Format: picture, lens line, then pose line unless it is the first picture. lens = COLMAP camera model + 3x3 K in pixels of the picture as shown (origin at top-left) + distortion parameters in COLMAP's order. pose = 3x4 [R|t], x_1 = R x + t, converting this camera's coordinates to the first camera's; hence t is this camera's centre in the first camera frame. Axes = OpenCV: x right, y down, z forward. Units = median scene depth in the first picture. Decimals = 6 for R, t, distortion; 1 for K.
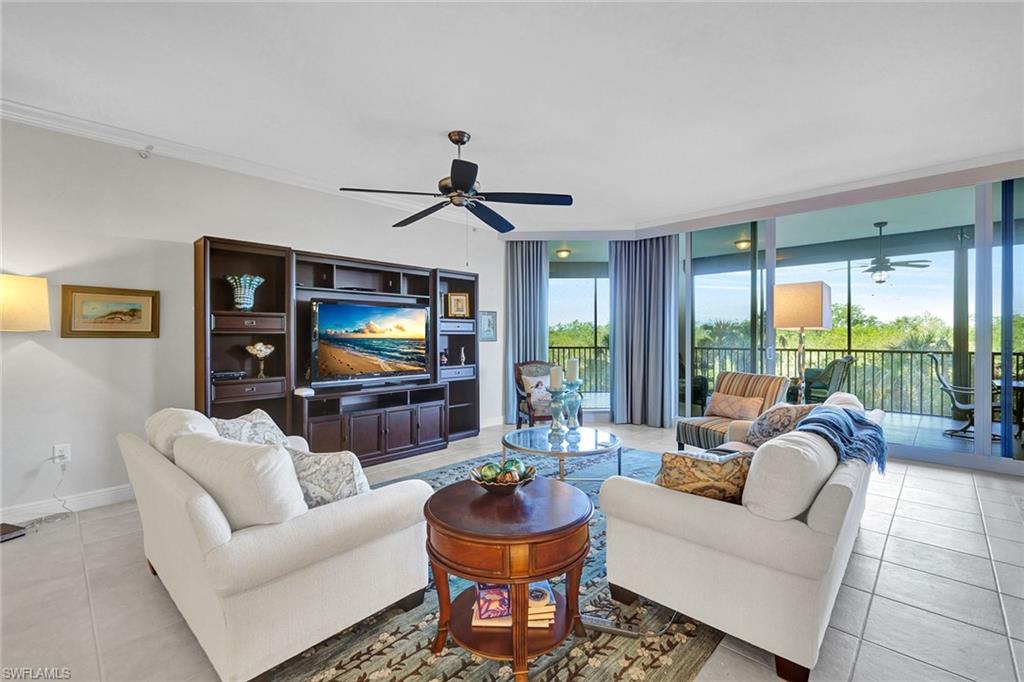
lens RADIAL K [[444.6, 0, 513.1], [0, 444.6, 337.2], [0, 0, 1]] dist [0.001860, 0.000077]
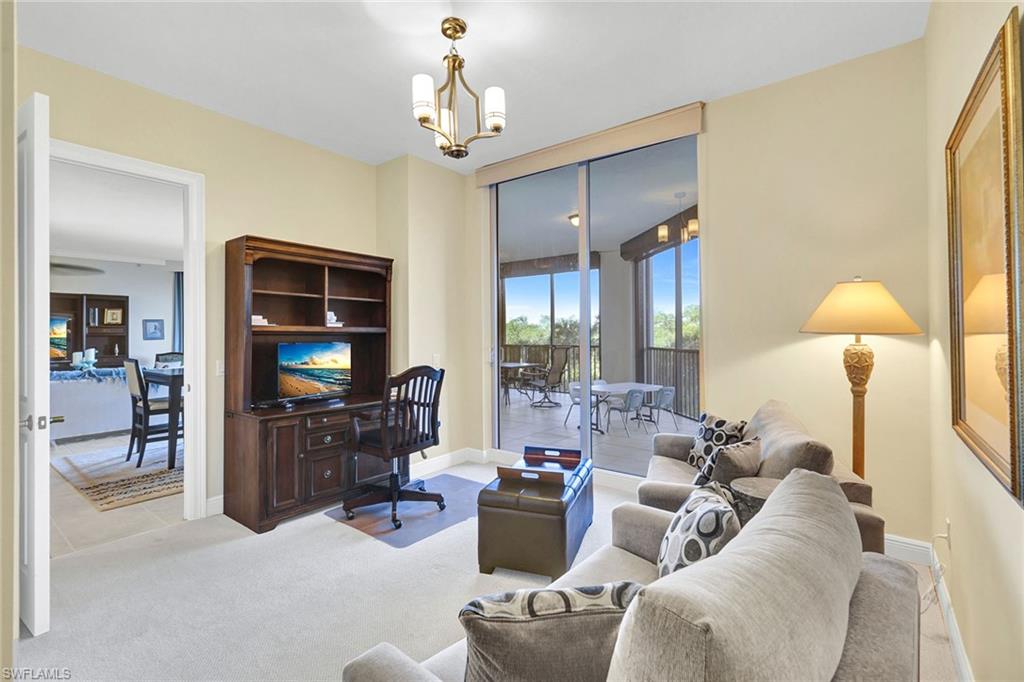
lens RADIAL K [[444.6, 0, 513.1], [0, 444.6, 337.2], [0, 0, 1]] dist [0.001860, 0.000077]
pose [[0.995283, -0.004297, 0.096923, 0.997853], [0.004524, 0.999987, -0.002130, 0.009137], [-0.096913, 0.002558, 0.995290, -0.606356]]
